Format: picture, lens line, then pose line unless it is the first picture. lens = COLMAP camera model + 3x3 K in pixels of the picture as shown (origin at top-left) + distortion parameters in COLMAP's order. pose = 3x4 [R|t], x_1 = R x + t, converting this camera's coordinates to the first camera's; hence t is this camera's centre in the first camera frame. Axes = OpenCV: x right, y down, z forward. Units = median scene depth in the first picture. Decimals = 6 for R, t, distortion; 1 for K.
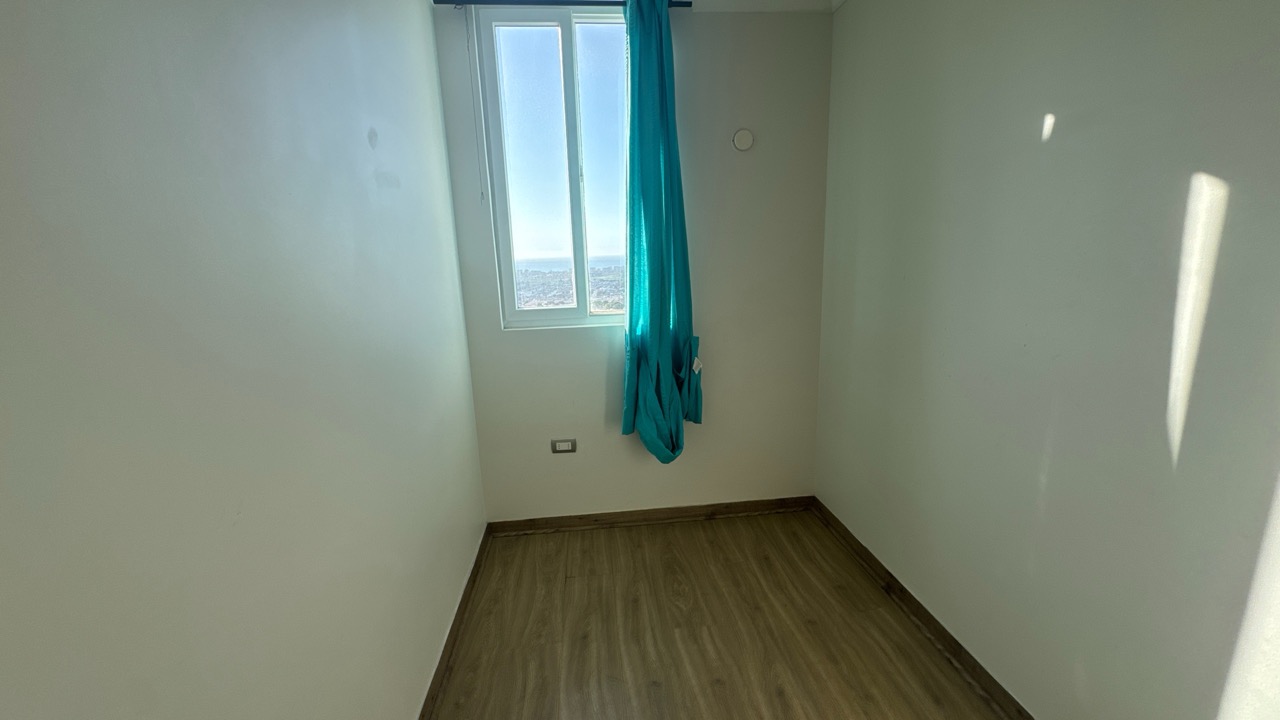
lens RADIAL K [[512.3, 0, 636.2], [0, 512.3, 362.0], [0, 0, 1]] dist [-0.004735, 0.001006]
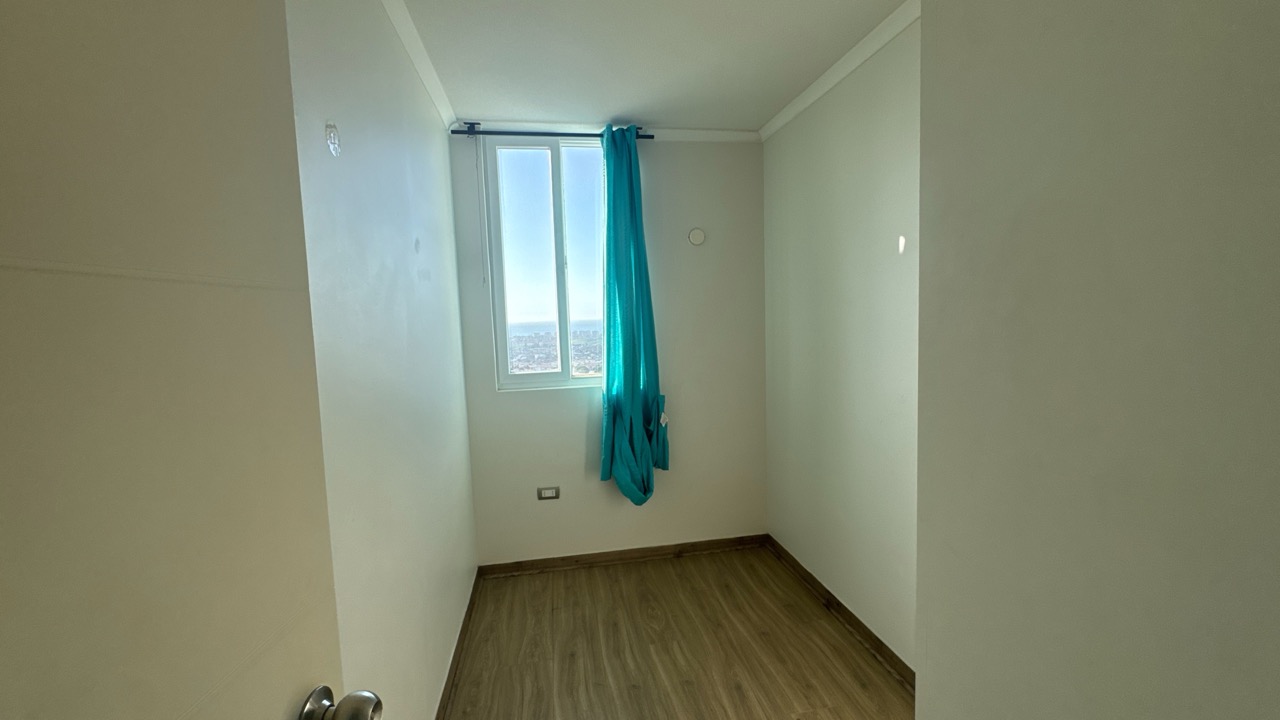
lens RADIAL K [[512.3, 0, 638.0], [0, 512.3, 364.5], [0, 0, 1]] dist [-0.004735, 0.001006]
pose [[0.997533, -0.007422, 0.069799, -0.025206], [0.015686, 0.992817, -0.118610, 0.022476], [-0.068417, 0.119412, 0.990485, -0.204899]]
